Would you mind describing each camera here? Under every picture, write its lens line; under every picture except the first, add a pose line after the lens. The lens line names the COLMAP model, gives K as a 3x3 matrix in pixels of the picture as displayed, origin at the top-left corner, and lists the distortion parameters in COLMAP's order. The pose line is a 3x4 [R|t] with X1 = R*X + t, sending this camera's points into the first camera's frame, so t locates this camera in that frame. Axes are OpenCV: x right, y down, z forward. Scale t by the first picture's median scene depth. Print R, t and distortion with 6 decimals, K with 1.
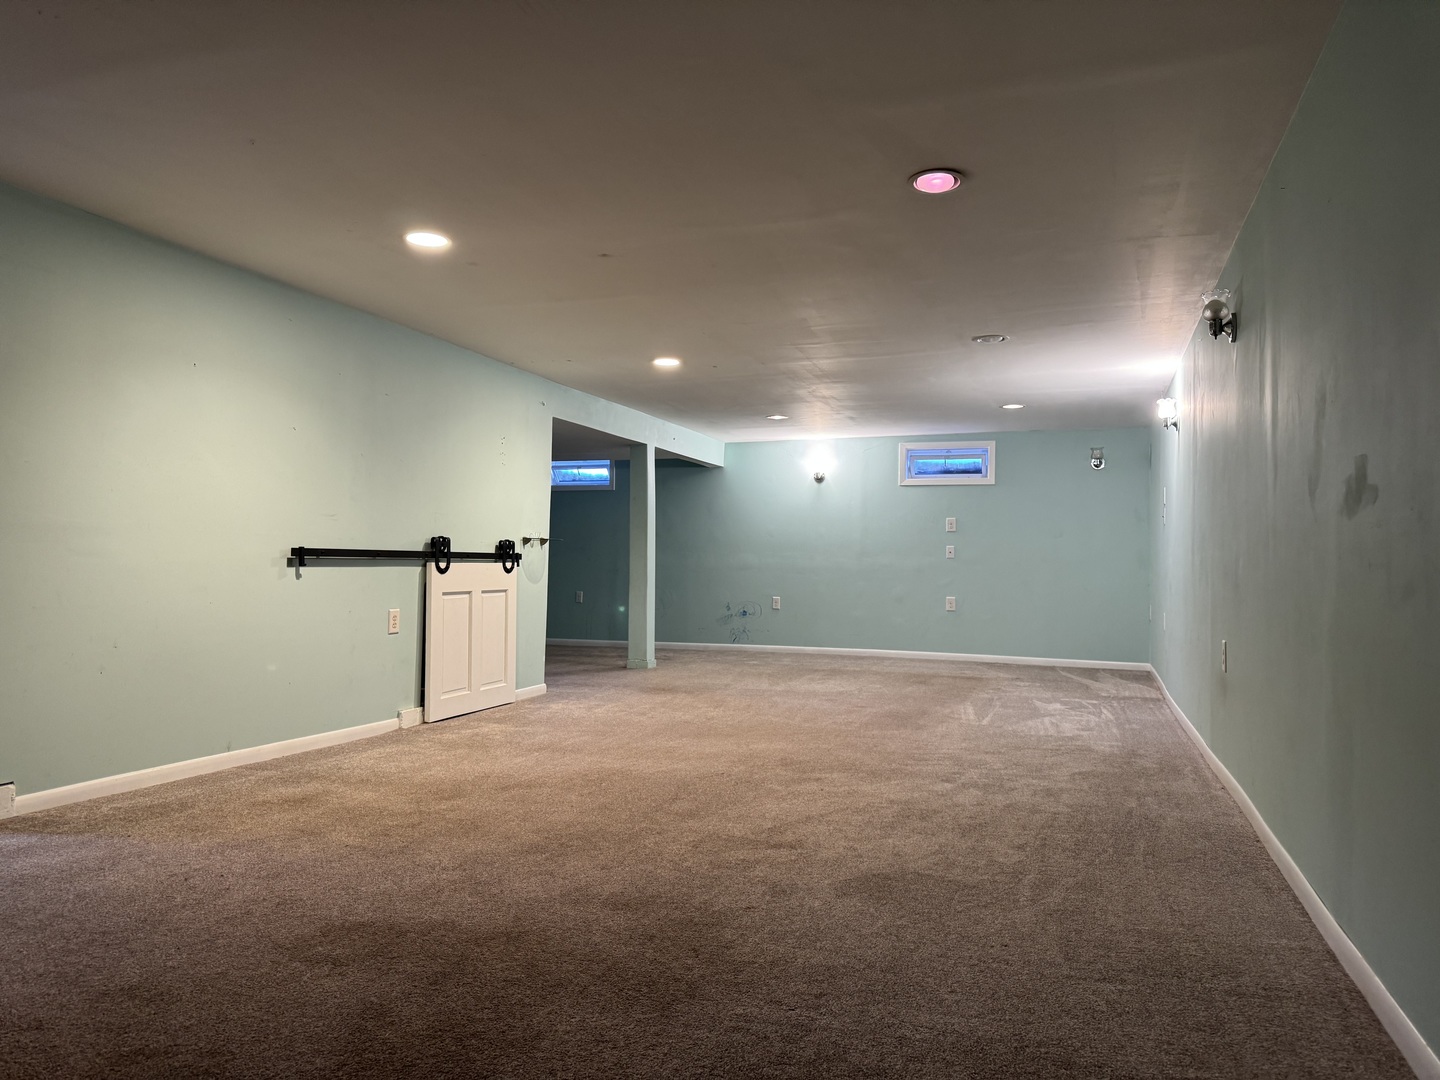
lens RADIAL K [[1002.5, 0, 721.7], [0, 1002.5, 540.1], [0, 0, 1]] dist [0.052241, -0.052852]
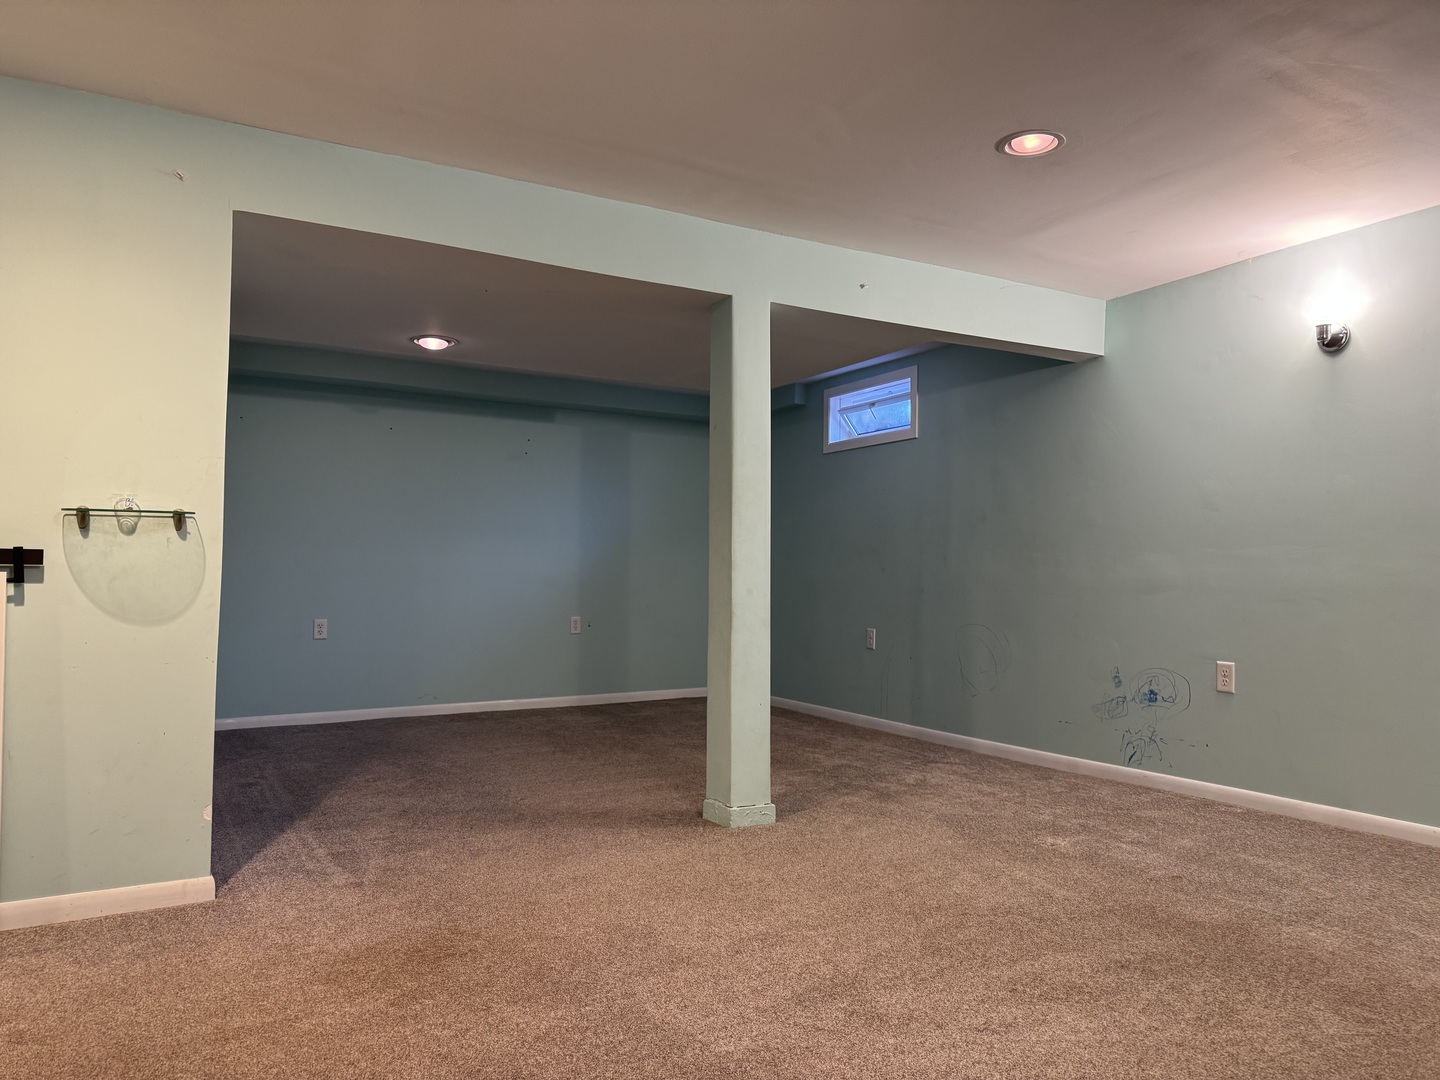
lens RADIAL K [[1002.5, 0, 719.1], [0, 1002.5, 548.7], [0, 0, 1]] dist [0.052241, -0.052852]
pose [[0.752668, -0.018947, -0.658127, 0.267121], [0.014149, 0.999820, -0.012602, 0.022619], [0.658248, 0.000173, 0.752801, 0.908464]]
